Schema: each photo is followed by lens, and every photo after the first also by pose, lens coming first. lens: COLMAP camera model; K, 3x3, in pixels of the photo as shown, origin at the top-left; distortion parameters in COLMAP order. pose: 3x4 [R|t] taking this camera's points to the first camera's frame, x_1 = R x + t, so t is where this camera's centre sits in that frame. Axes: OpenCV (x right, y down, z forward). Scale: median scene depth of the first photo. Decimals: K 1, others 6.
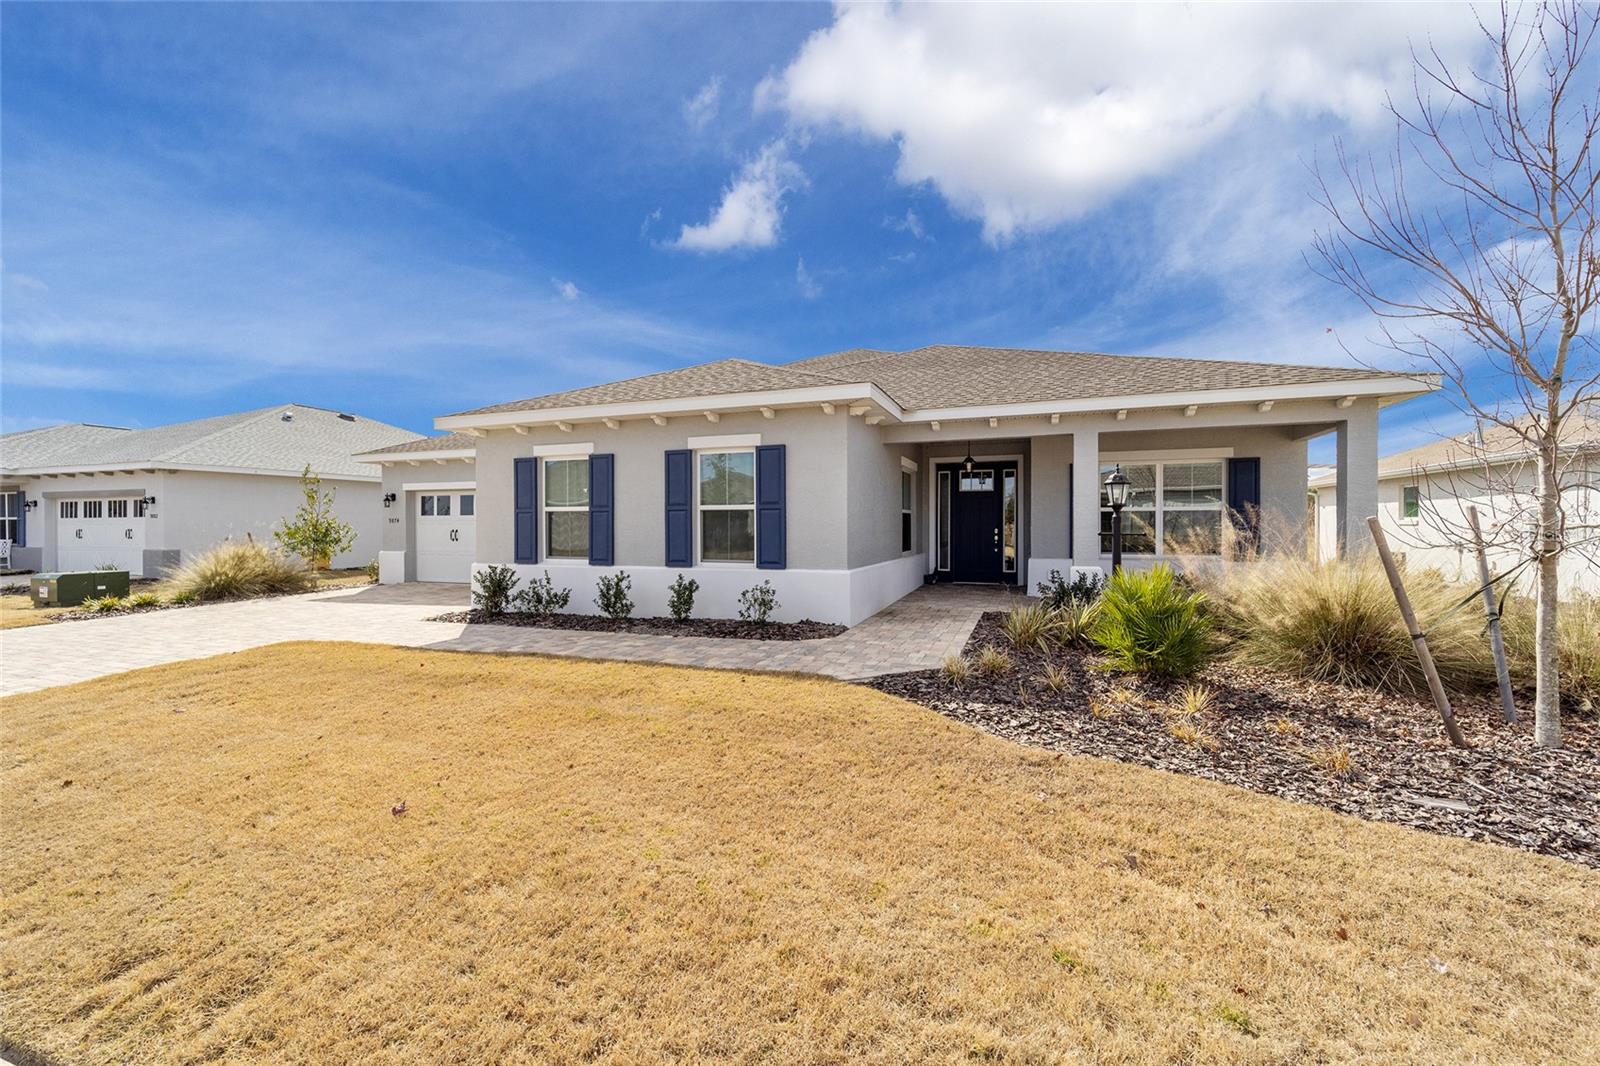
lens RADIAL K [[632.4, 0, 801.9], [0, 632.4, 524.3], [0, 0, 1]] dist [-0.000089, -0.000047]
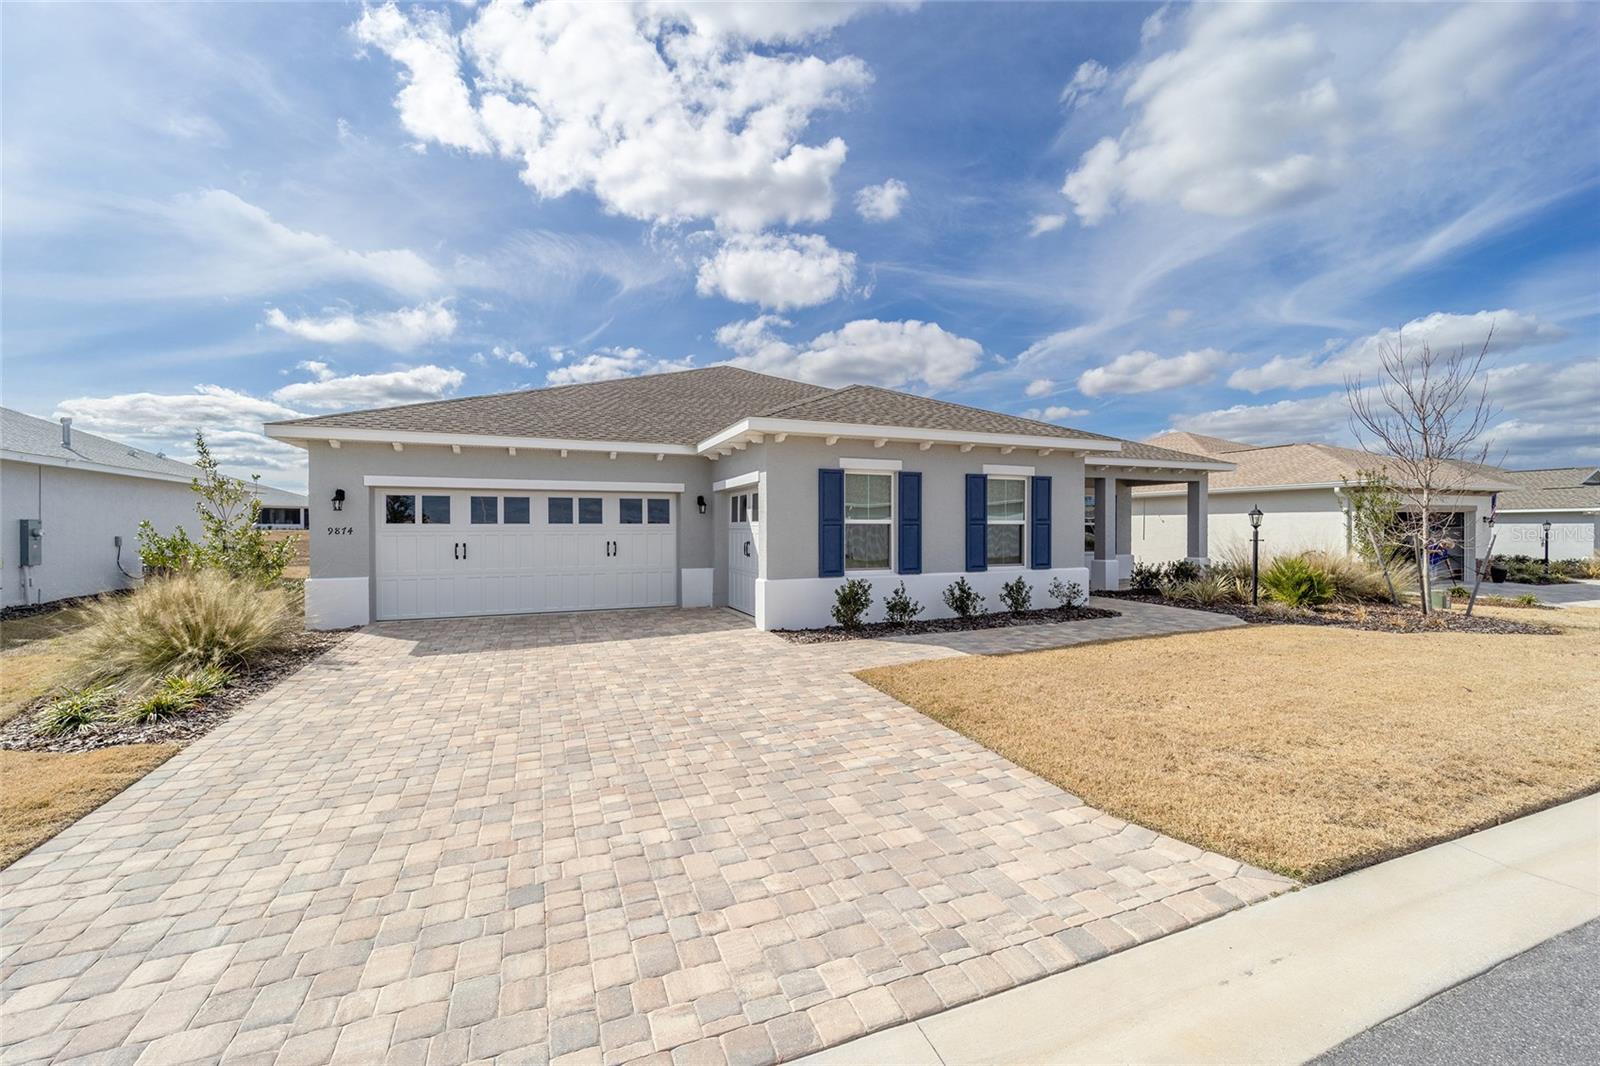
lens RADIAL K [[632.4, 0, 801.9], [0, 632.4, 524.3], [0, 0, 1]] dist [-0.000089, -0.000047]
pose [[0.740385, 0.006192, 0.672155, -1.198366], [0.000303, 0.999954, -0.009545, -0.010796], [-0.672183, 0.007271, 0.740349, 0.323806]]
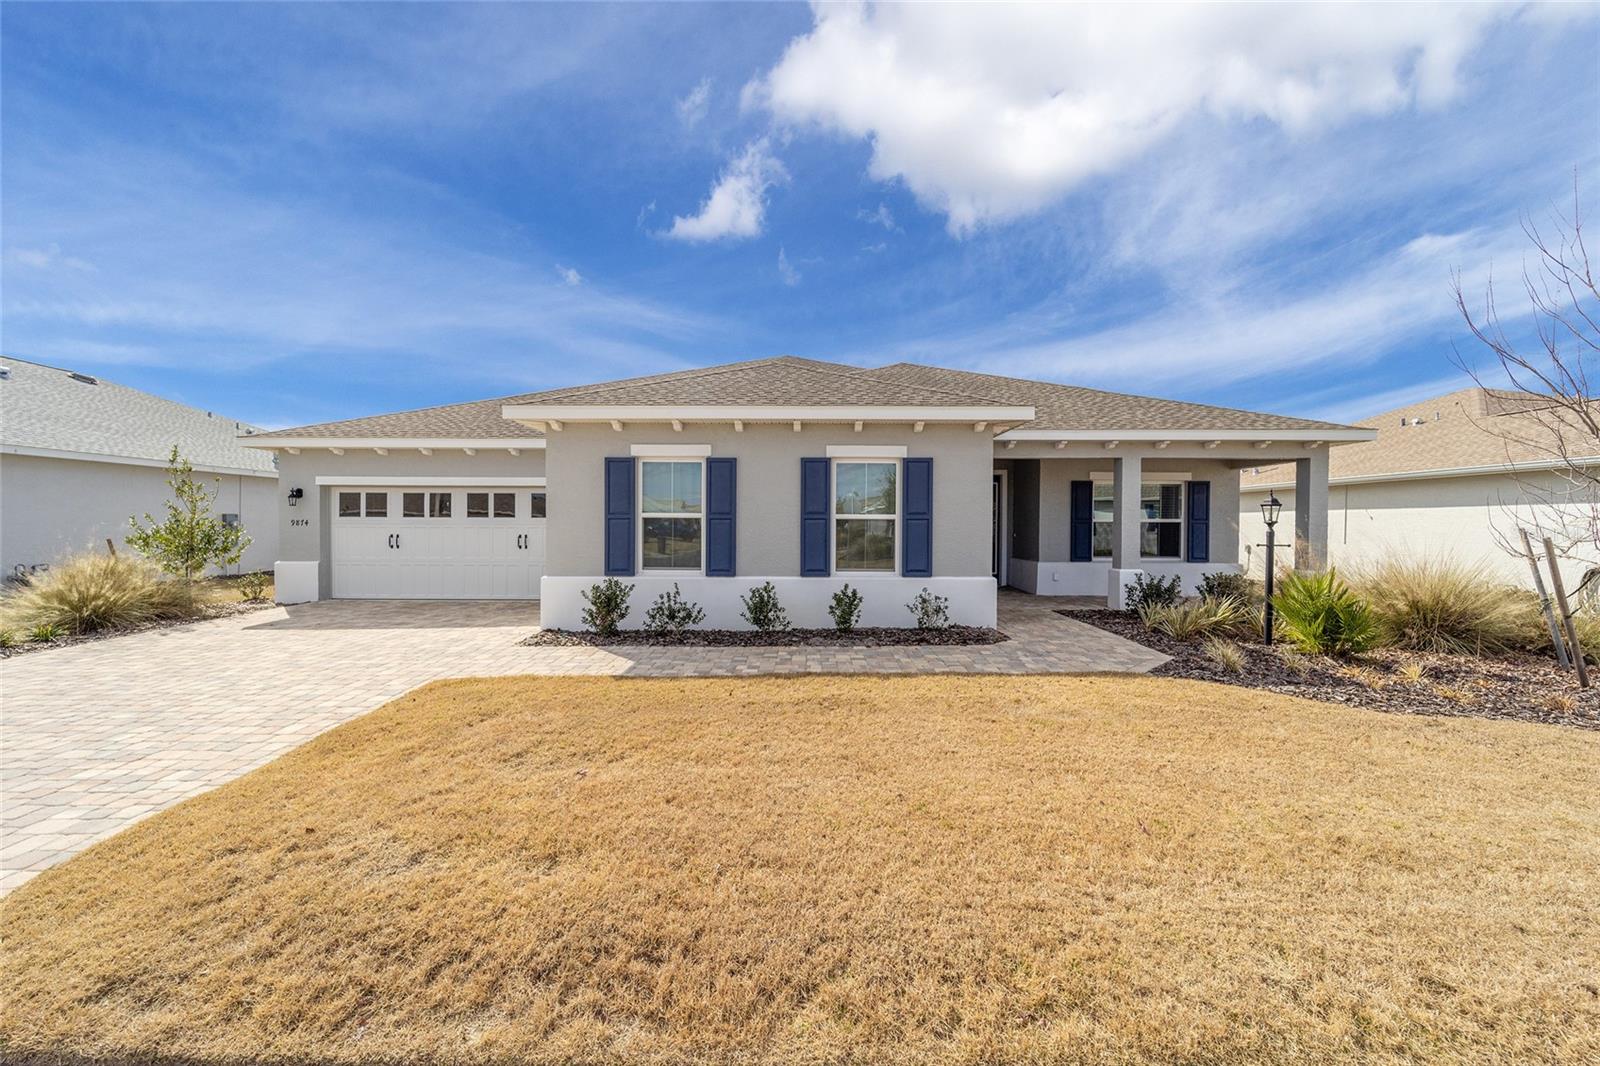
lens RADIAL K [[634.4, 0, 796.7], [0, 634.4, 534.6], [0, 0, 1]] dist [-0.001382, -0.000200]
pose [[0.943301, 0.002301, 0.331932, -0.528945], [-0.007355, 0.999875, 0.013973, -0.011288], [-0.331858, -0.015622, 0.943200, 0.075640]]
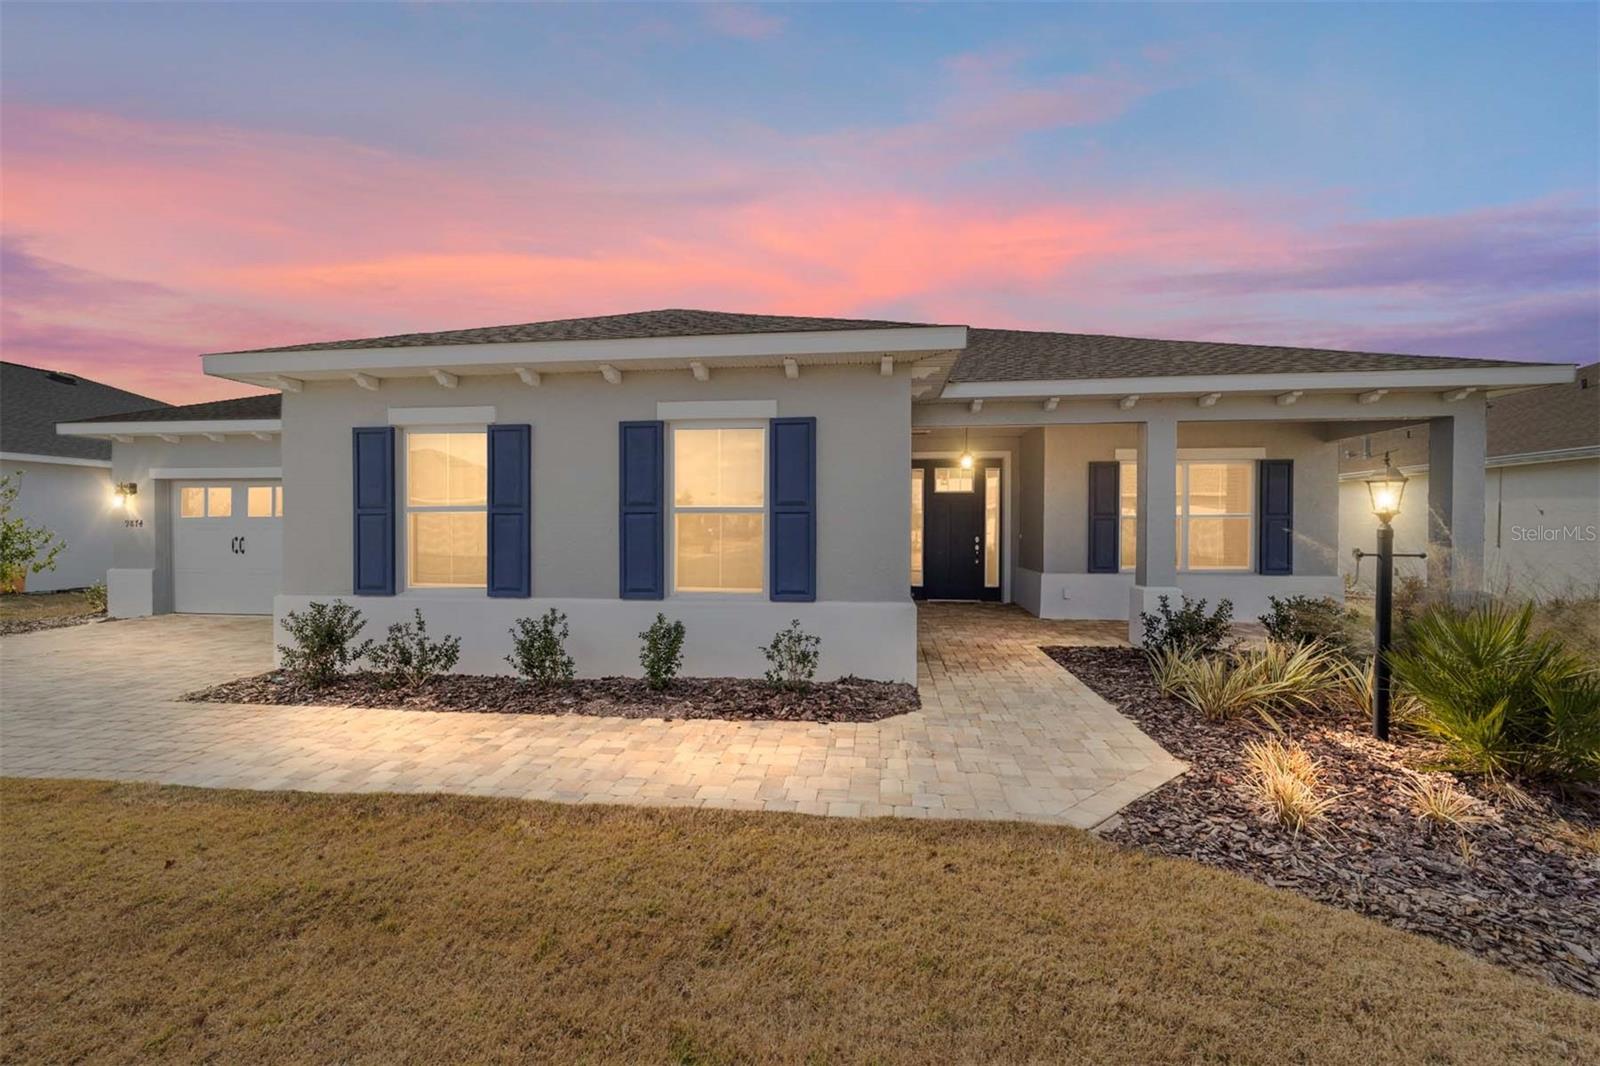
lens RADIAL K [[632.7, 0, 800.0], [0, 632.7, 533.0], [0, 0, 1]] dist [-0.003733, 0.000086]
pose [[0.974049, 0.001822, 0.226331, -0.176423], [-0.004092, 0.999946, 0.009559, -0.008088], [-0.226301, -0.010237, 0.974004, 0.309571]]
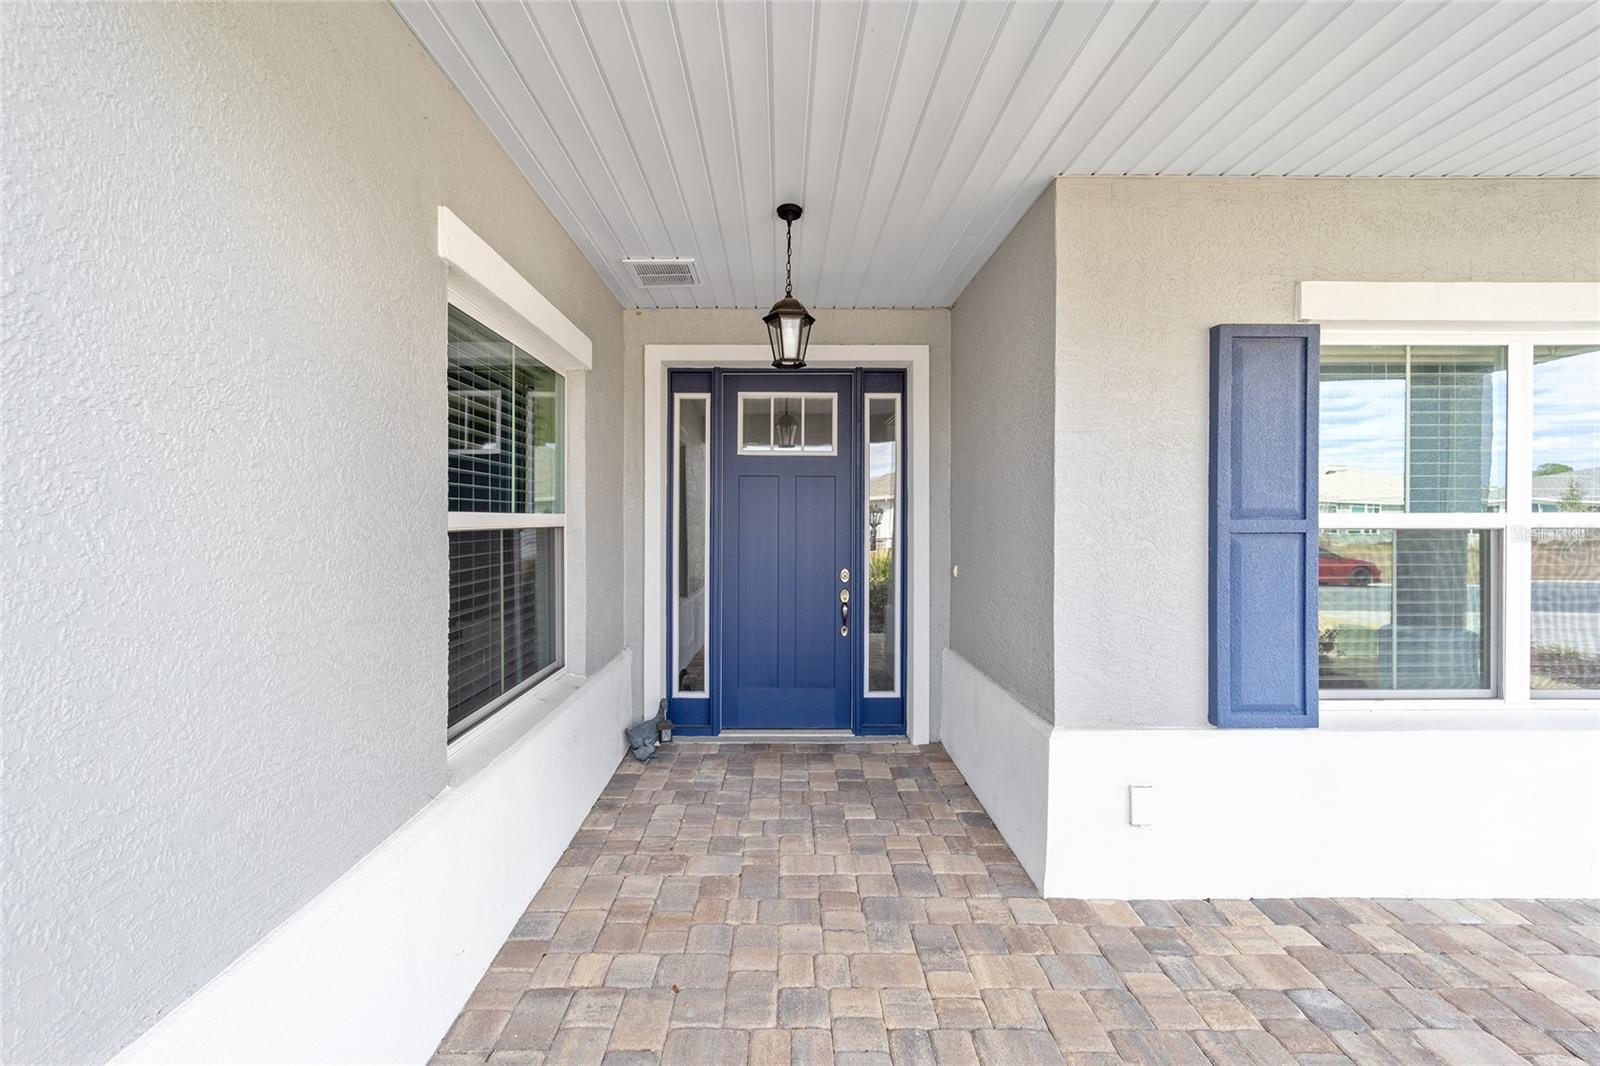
lens RADIAL K [[632.4, 0, 801.9], [0, 632.4, 524.3], [0, 0, 1]] dist [-0.000089, -0.000047]
pose [[0.927534, 0.000354, 0.373738, 0.229390], [-0.002966, 0.999975, 0.006416, -0.027518], [-0.373726, -0.007060, 0.927512, 0.998501]]
